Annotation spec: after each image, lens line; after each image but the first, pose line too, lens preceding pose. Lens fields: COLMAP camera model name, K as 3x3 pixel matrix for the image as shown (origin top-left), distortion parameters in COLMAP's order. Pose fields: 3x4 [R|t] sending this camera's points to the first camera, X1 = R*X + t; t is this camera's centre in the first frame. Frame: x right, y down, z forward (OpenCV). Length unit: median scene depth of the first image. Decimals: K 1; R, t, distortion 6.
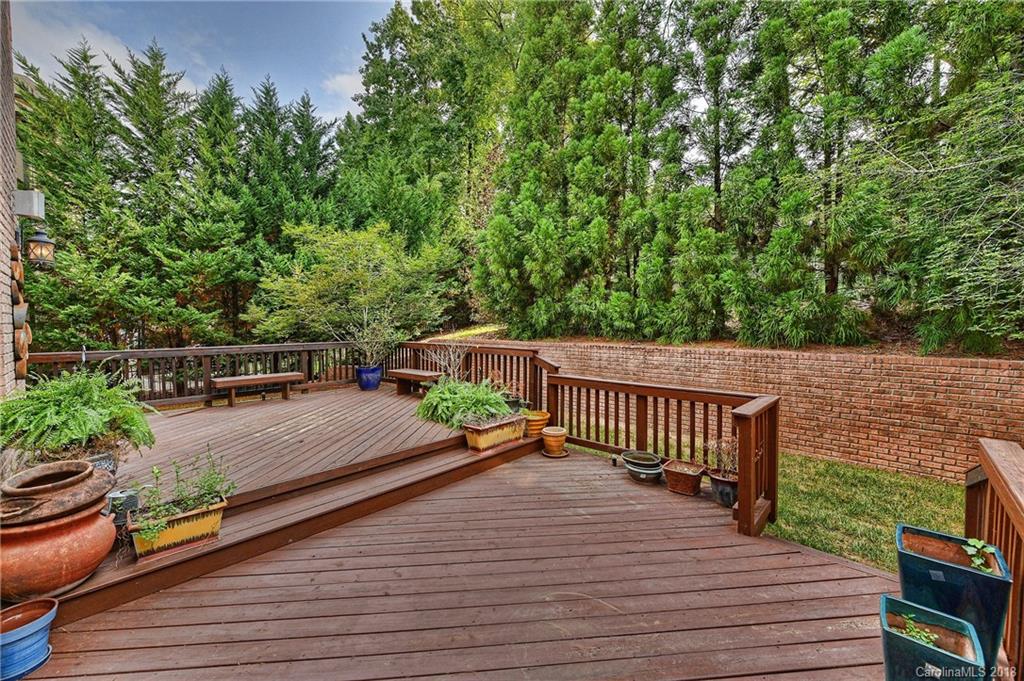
lens RADIAL K [[415.9, 0, 511.9], [0, 415.9, 336.5], [0, 0, 1]] dist [0.009915, -0.001287]
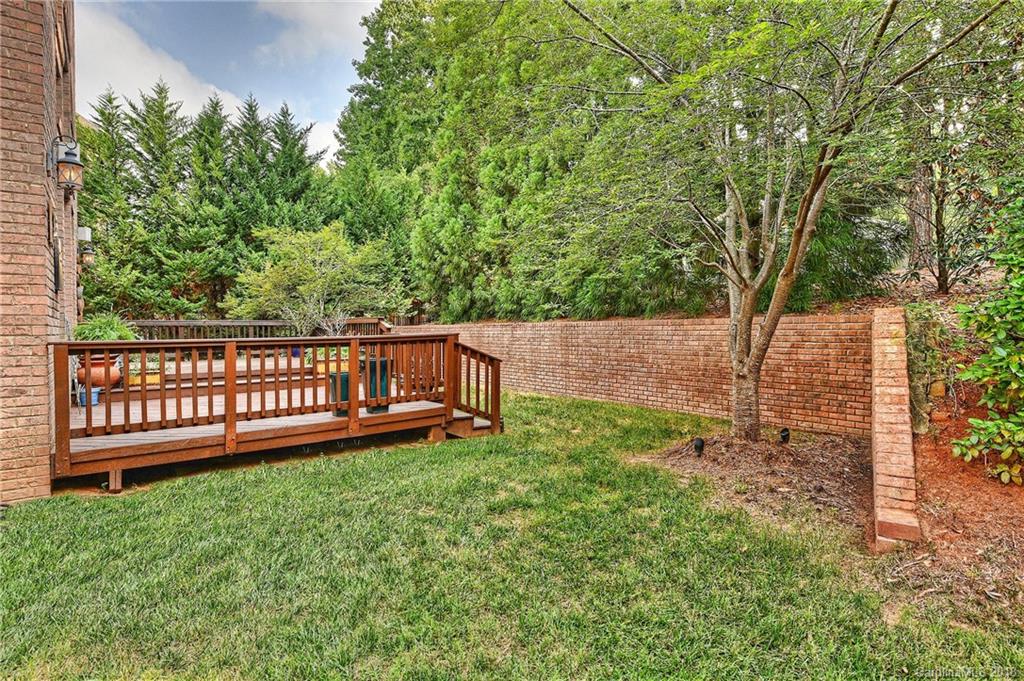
lens RADIAL K [[531.9, 0, 512.8], [0, 531.9, 340.9], [0, 0, 1]] dist [-0.003962, 0.001616]
pose [[0.990581, 0.001984, -0.136916, 0.380970], [-0.003225, 0.999956, -0.008842, 0.063314], [0.136893, 0.009200, 0.990543, -0.383879]]
